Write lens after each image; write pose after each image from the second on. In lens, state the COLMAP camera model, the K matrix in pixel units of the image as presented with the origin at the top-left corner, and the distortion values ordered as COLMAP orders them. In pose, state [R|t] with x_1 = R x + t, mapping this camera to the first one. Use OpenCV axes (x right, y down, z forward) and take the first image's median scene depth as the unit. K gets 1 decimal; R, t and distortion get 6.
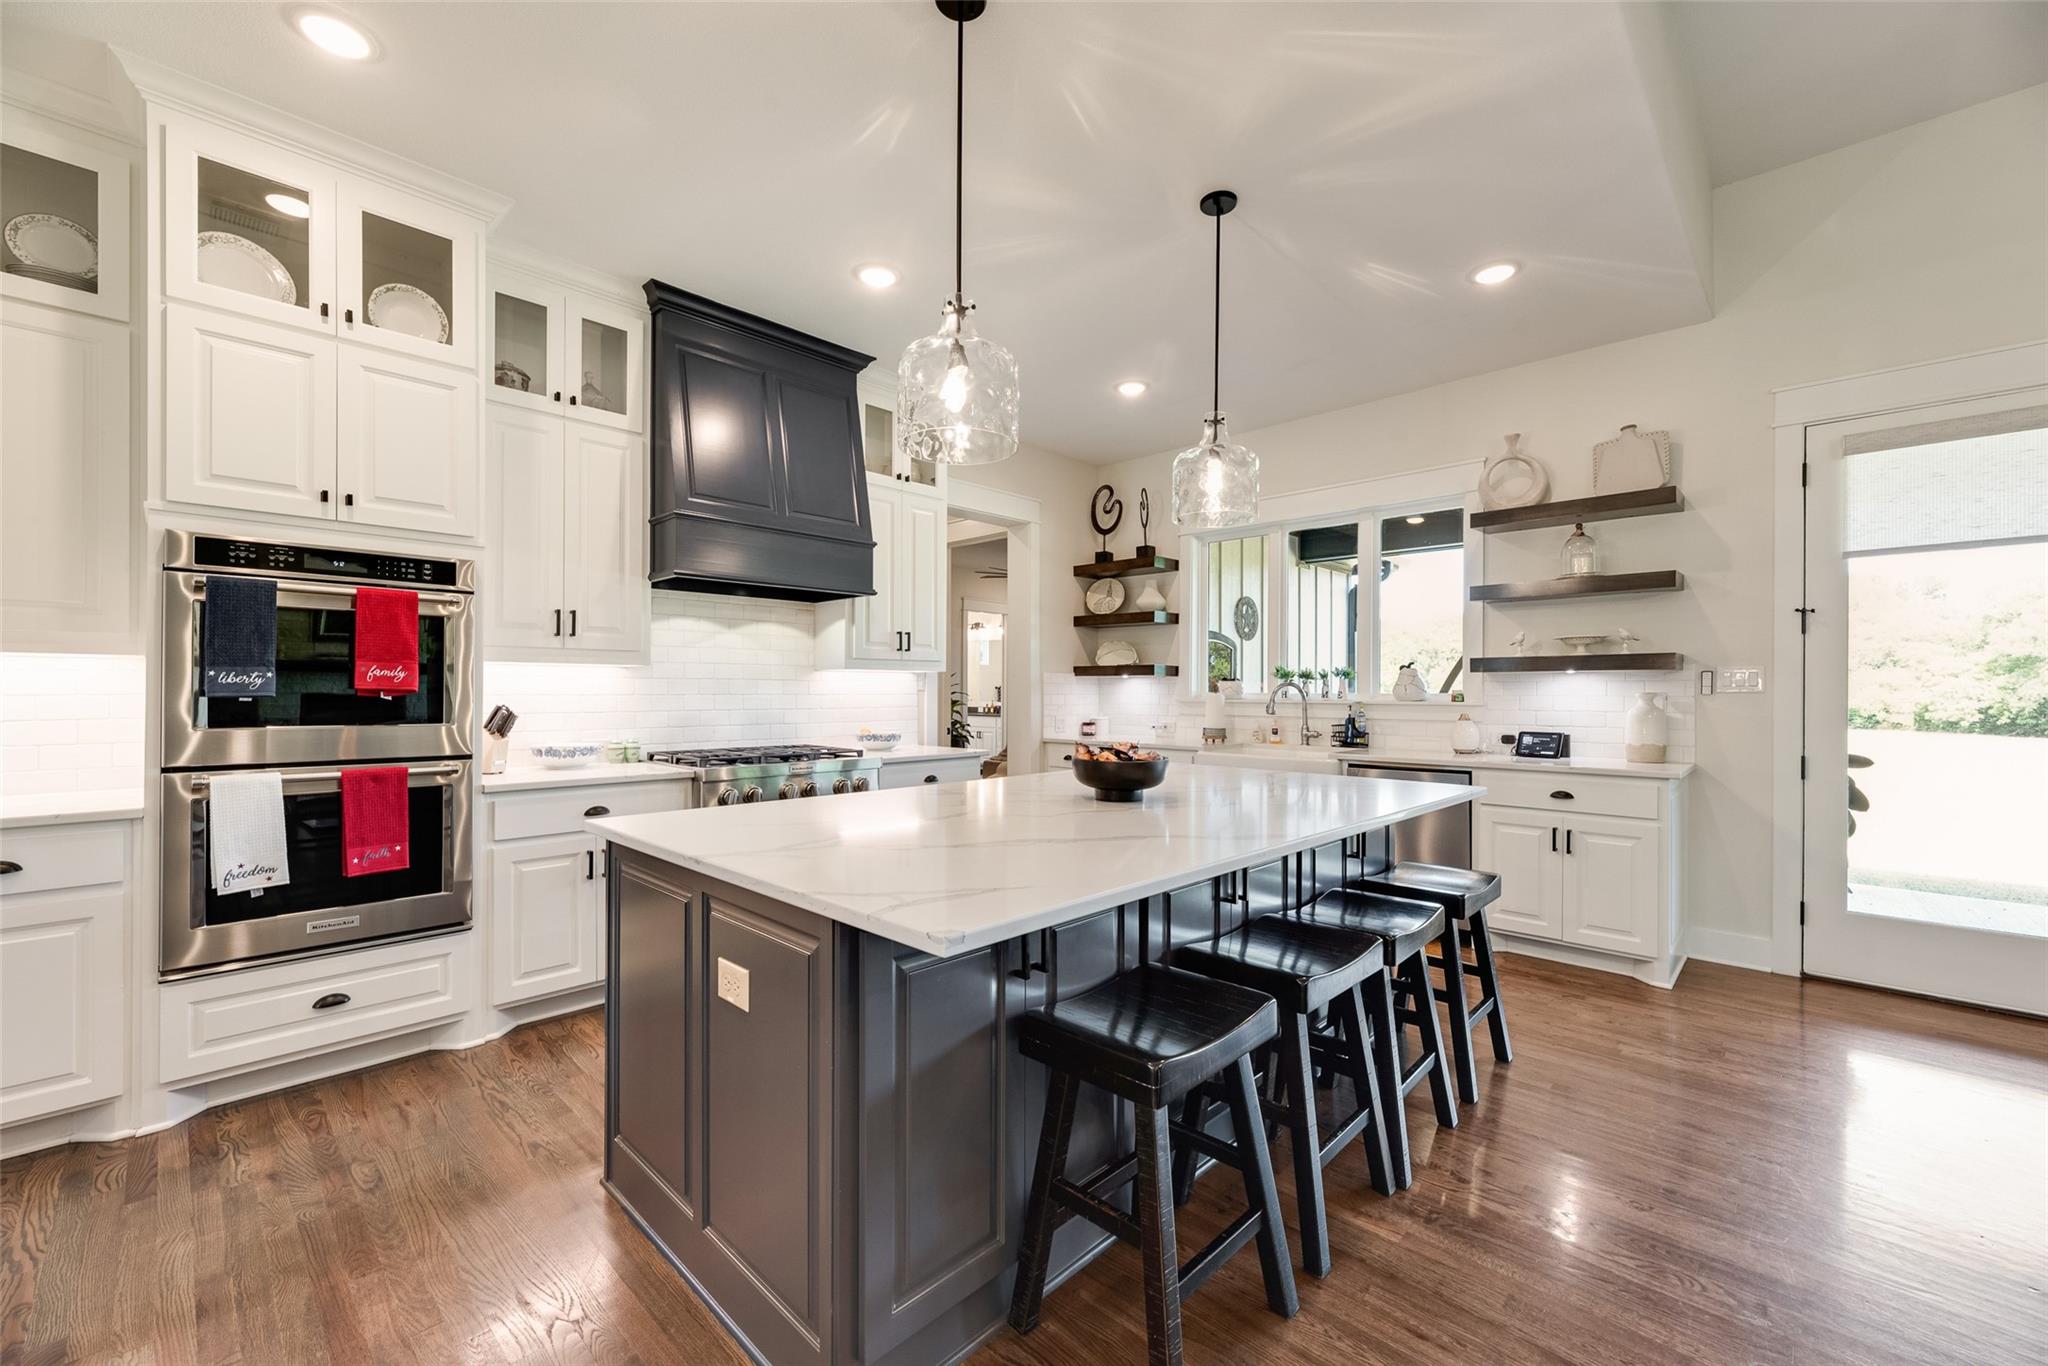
lens RADIAL K [[831.8, 0, 1016.9], [0, 831.8, 693.1], [0, 0, 1]] dist [-0.000561, 0.000060]
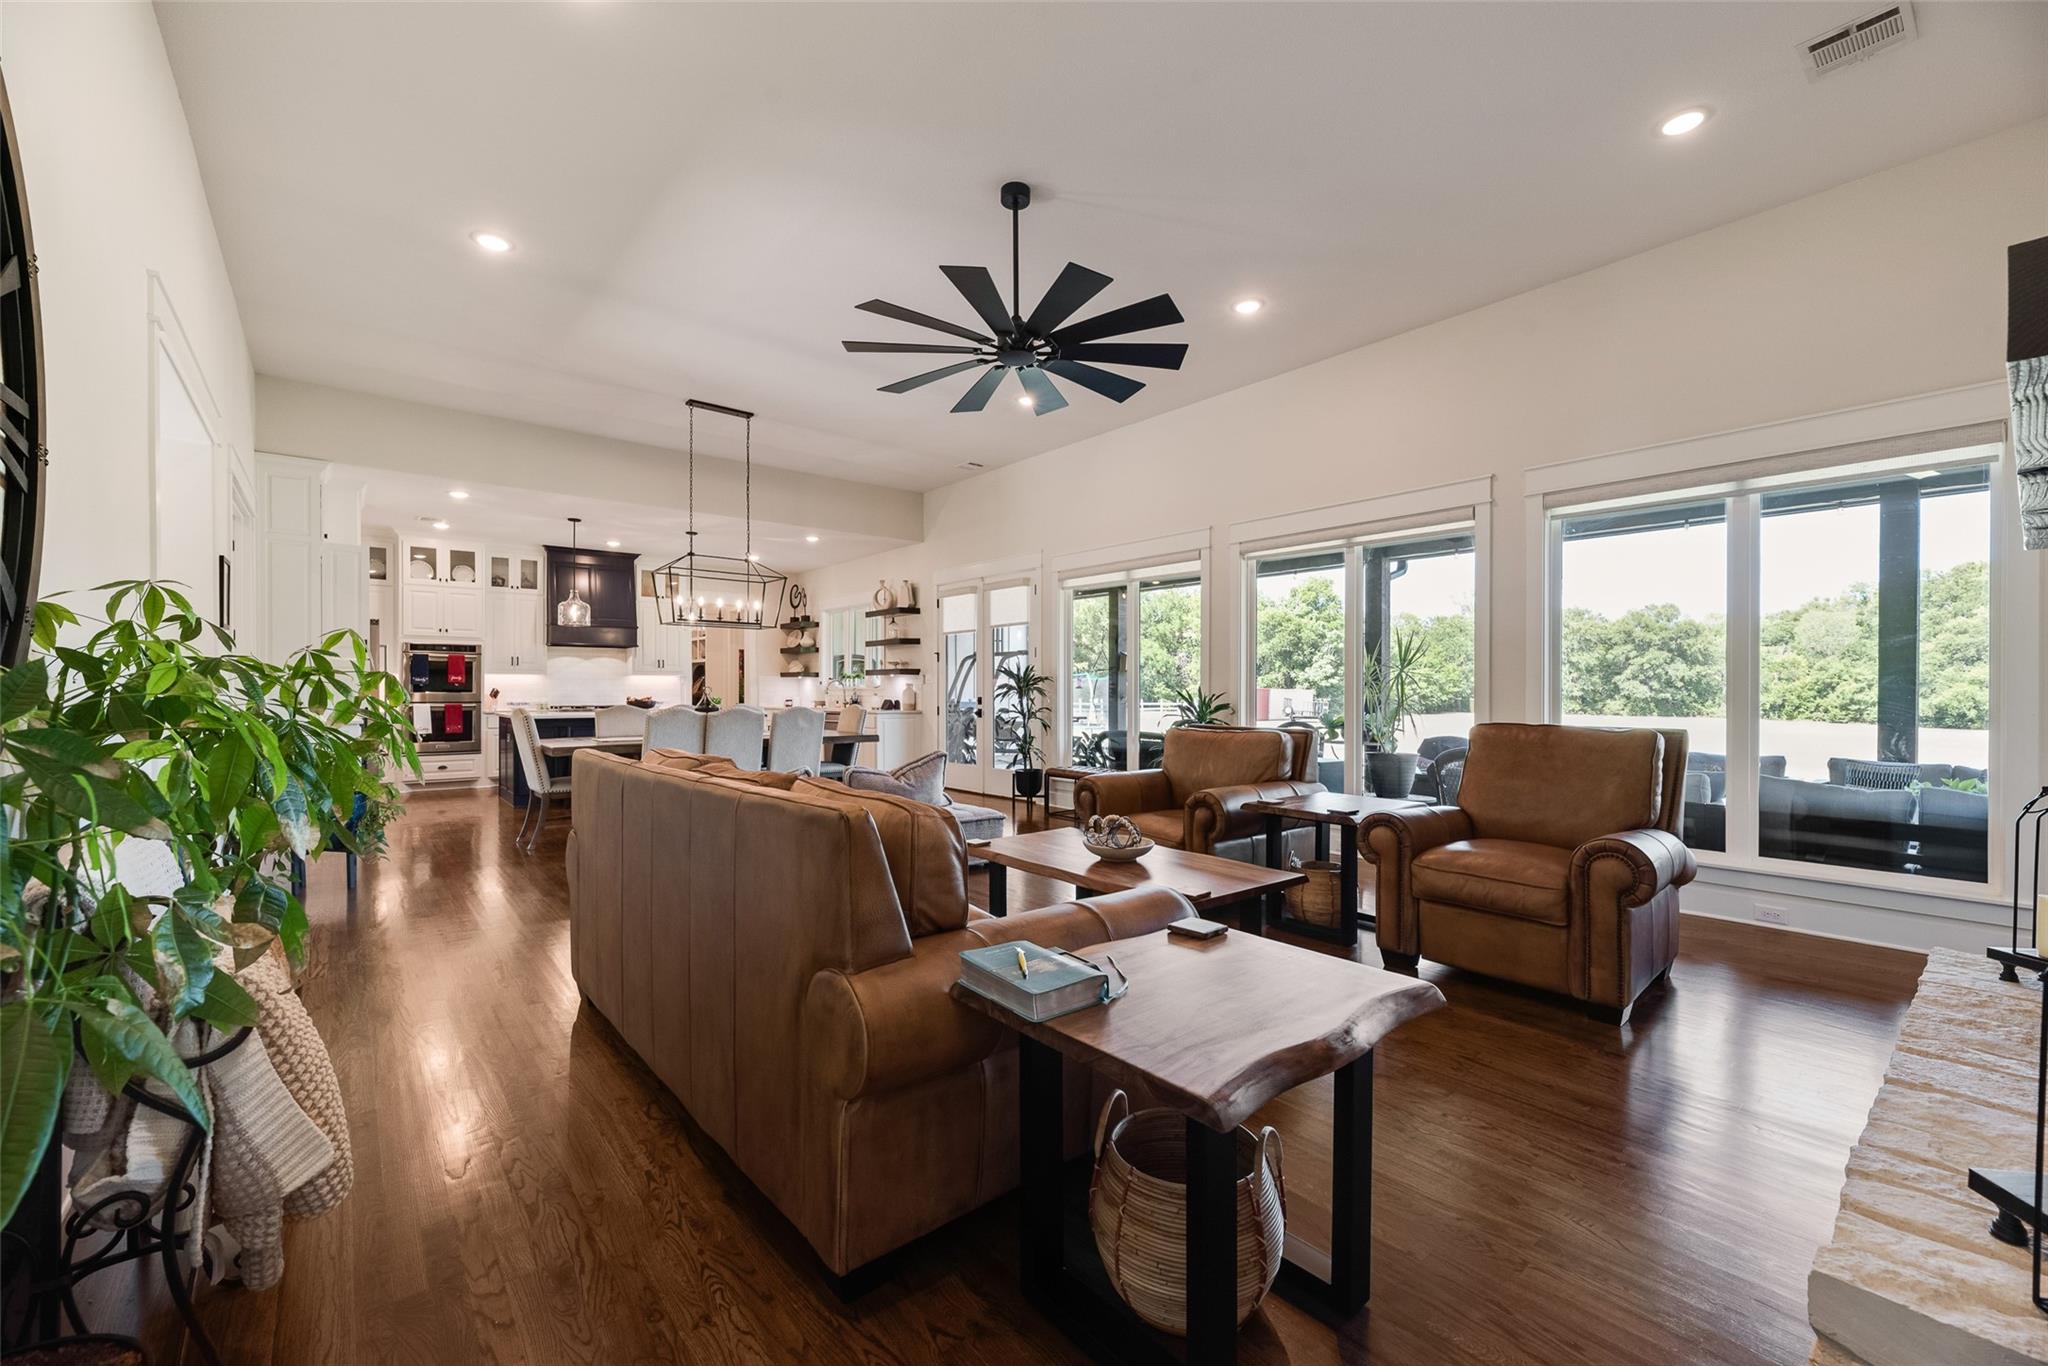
lens RADIAL K [[831.8, 0, 1016.9], [0, 831.8, 693.1], [0, 0, 1]] dist [-0.000561, 0.000060]
pose [[0.993674, -0.001669, -0.112287, 1.596859], [0.001757, 0.999998, 0.000690, 0.033006], [0.112285, -0.000883, 0.993676, -1.790949]]
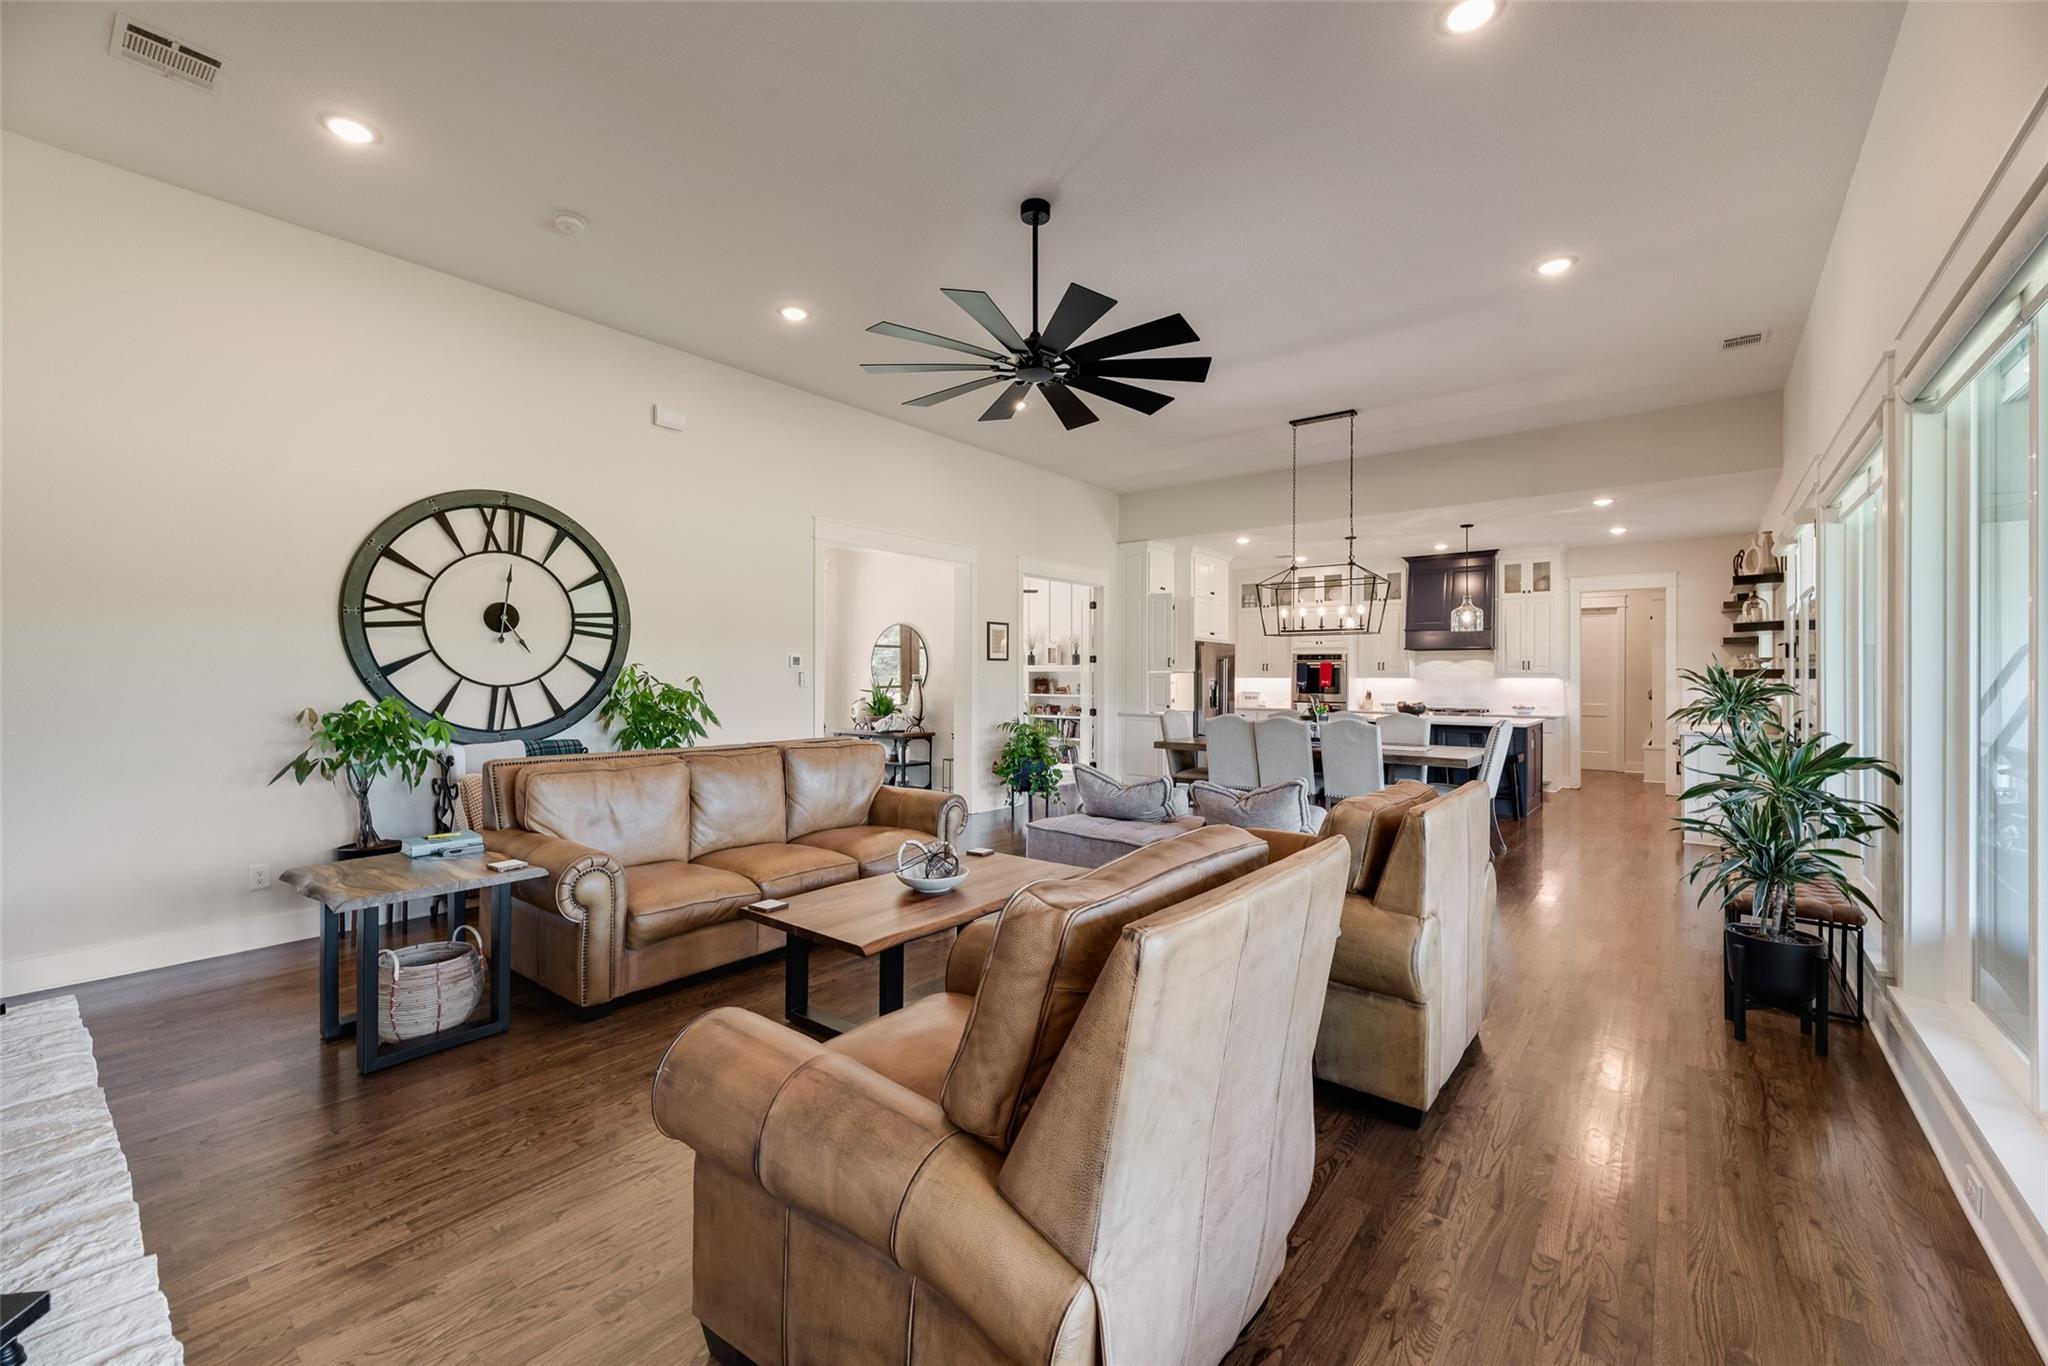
lens RADIAL K [[819.6, 0, 1024.0], [0, 819.6, 683.0], [0, 0, 1]] dist [0.000409, 0.000055]
pose [[0.097920, 0.003155, -0.995189, 2.574868], [-0.003212, 0.999991, 0.002854, -0.020659], [0.995189, 0.002917, 0.097929, -0.751979]]
